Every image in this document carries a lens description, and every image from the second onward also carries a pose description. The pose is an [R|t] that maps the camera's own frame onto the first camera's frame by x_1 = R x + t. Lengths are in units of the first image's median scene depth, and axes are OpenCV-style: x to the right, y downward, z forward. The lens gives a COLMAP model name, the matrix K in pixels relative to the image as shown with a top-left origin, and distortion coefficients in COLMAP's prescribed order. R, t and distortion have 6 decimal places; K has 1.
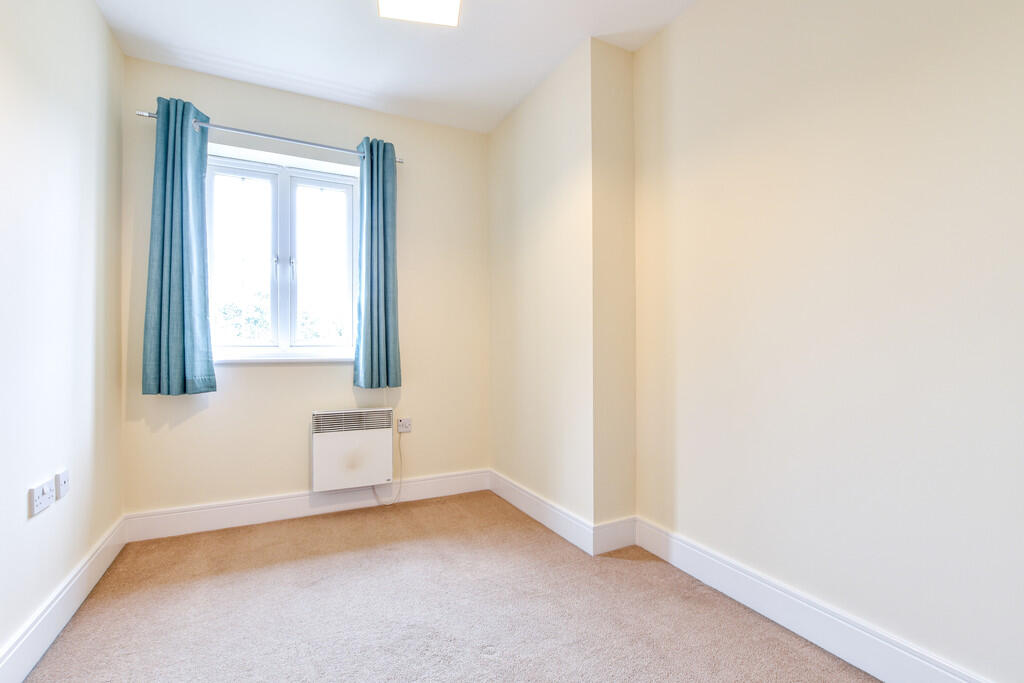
lens RADIAL K [[468.8, 0, 514.5], [0, 468.8, 345.0], [0, 0, 1]] dist [-0.010639, 0.001425]
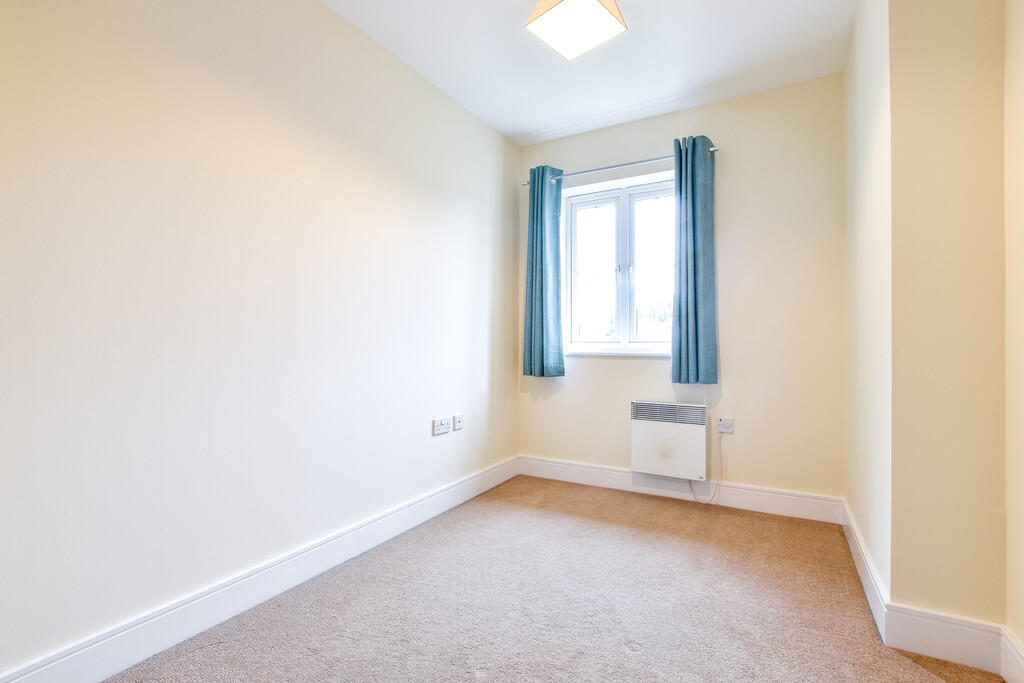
lens RADIAL K [[469.7, 0, 512.0], [0, 469.7, 341.5], [0, 0, 1]] dist [-0.000016, 0.000770]
pose [[0.550077, -0.003057, -0.835108, 0.380871], [0.000974, 0.999995, -0.003019, 0.004789], [0.835113, 0.000847, 0.550077, 0.139533]]
